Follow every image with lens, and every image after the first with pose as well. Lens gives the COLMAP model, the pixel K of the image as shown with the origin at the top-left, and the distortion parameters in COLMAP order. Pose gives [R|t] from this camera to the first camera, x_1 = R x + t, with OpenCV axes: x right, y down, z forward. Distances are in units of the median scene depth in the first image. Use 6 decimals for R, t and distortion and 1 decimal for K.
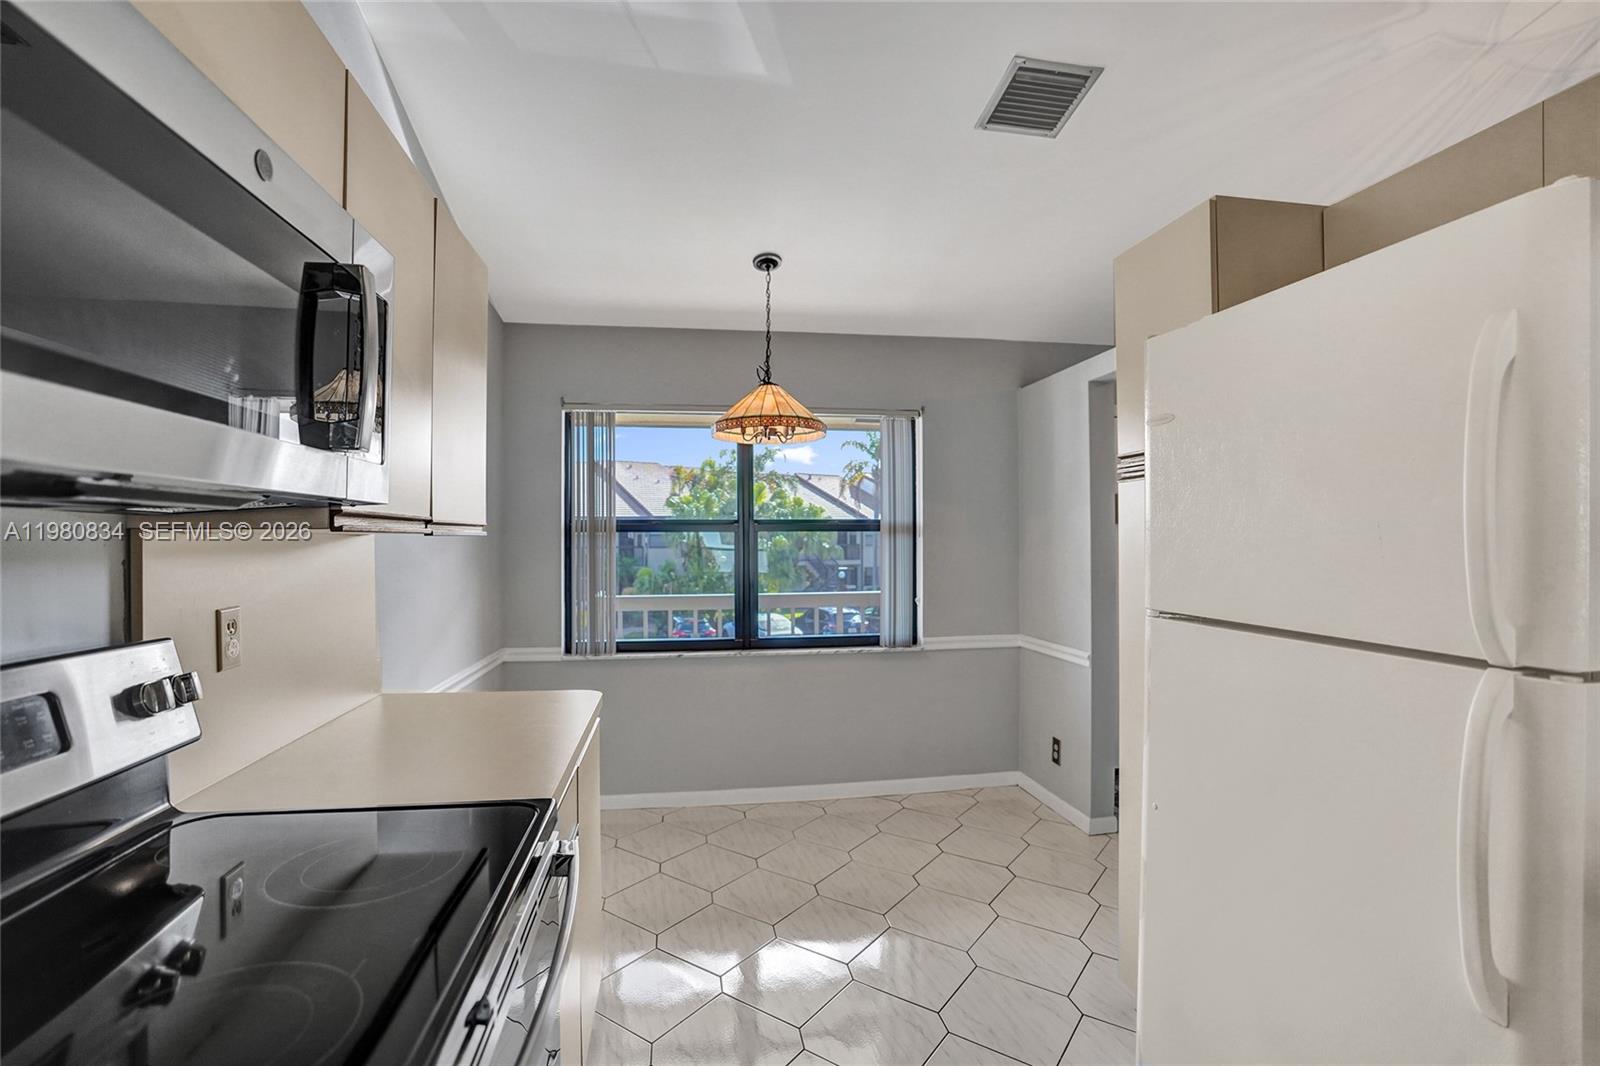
lens RADIAL K [[743.9, 0, 798.2], [0, 743.9, 540.4], [0, 0, 1]] dist [-0.055238, 0.013553]
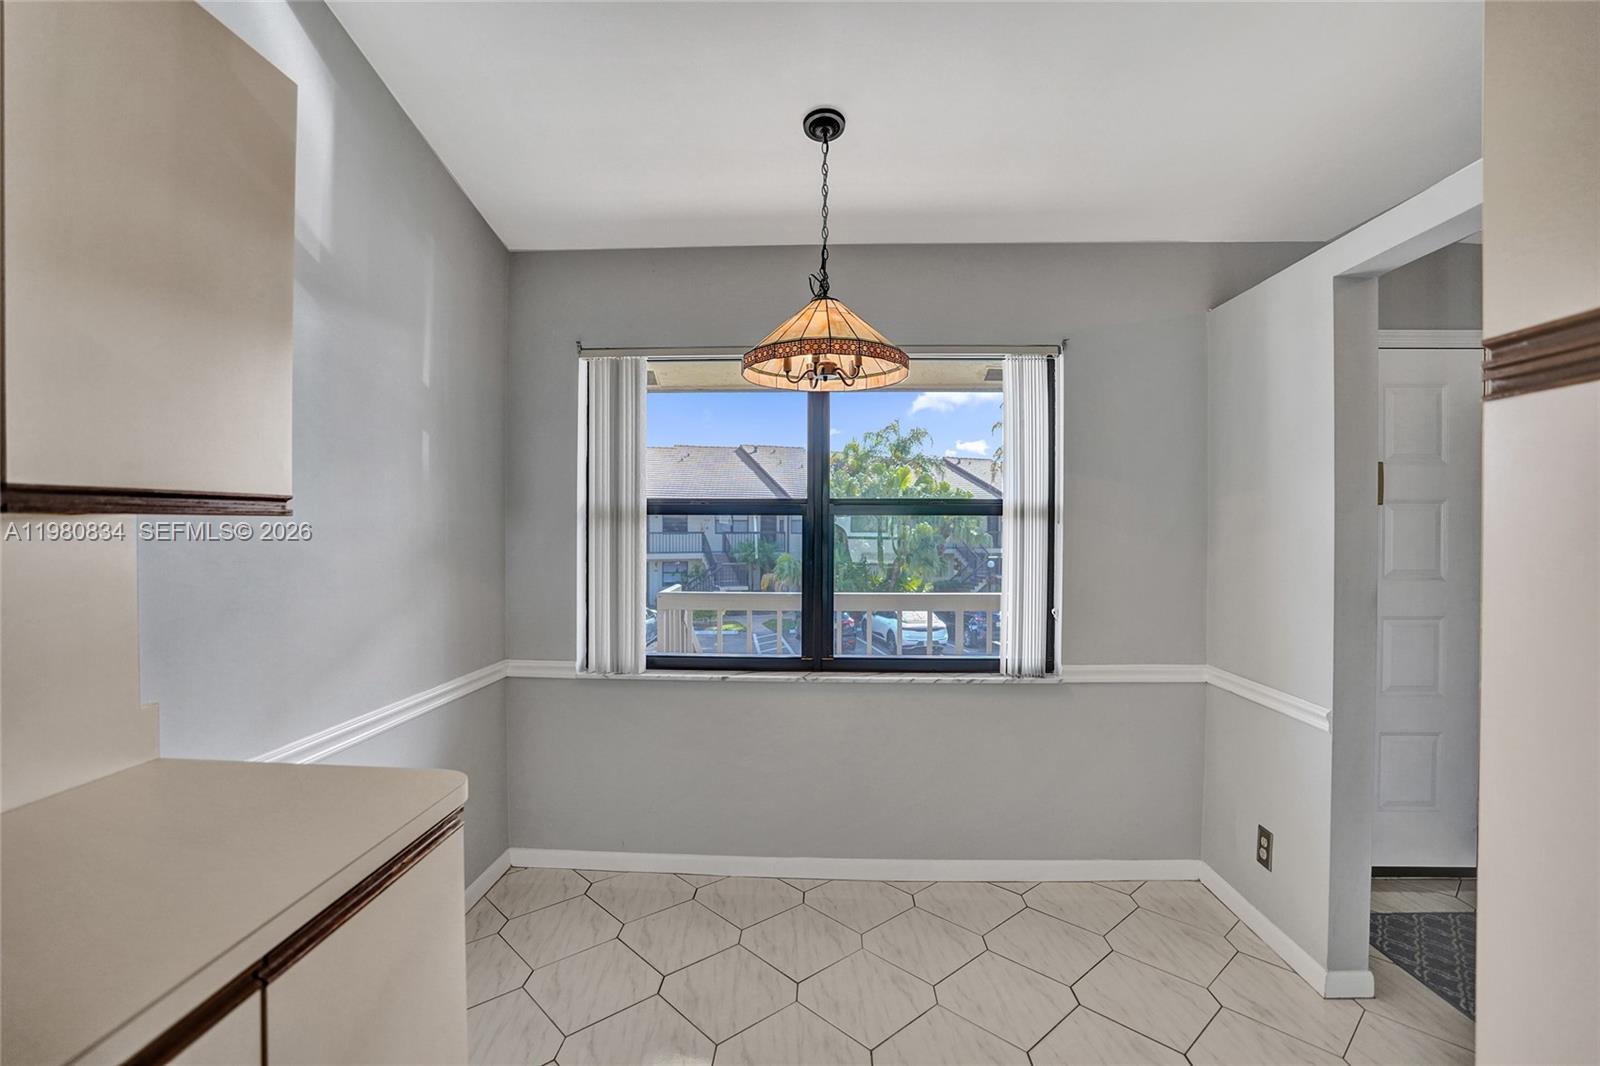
lens RADIAL K [[743.9, 0, 799.2], [0, 743.9, 535.9], [0, 0, 1]] dist [-0.055238, 0.013553]
pose [[0.979745, 0.009666, -0.200014, 0.065579], [-0.007183, 0.999888, 0.013133, -0.000170], [0.200119, -0.011430, 0.979705, 0.274177]]
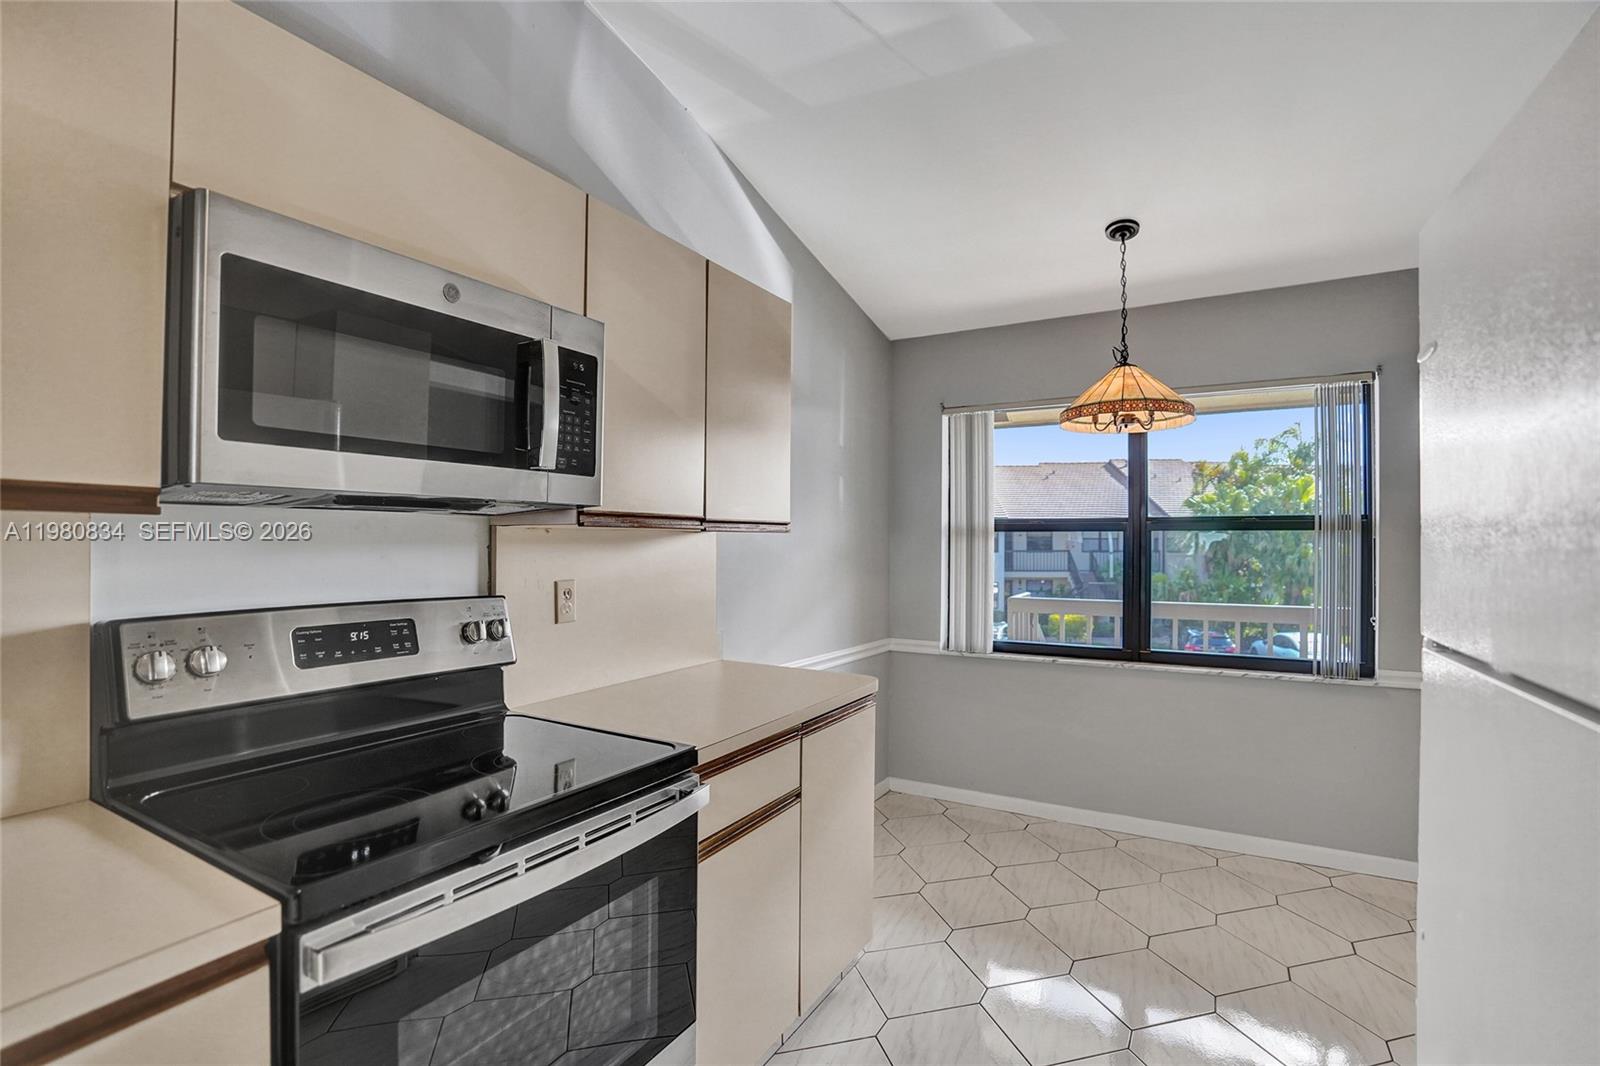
lens RADIAL K [[743.9, 0, 796.2], [0, 743.9, 538.6], [0, 0, 1]] dist [-0.055238, 0.013553]
pose [[0.772454, 0.002227, -0.635067, 0.186909], [-0.006724, 0.999966, -0.004672, 0.004783], [0.635035, 0.007879, 0.772443, 0.053821]]
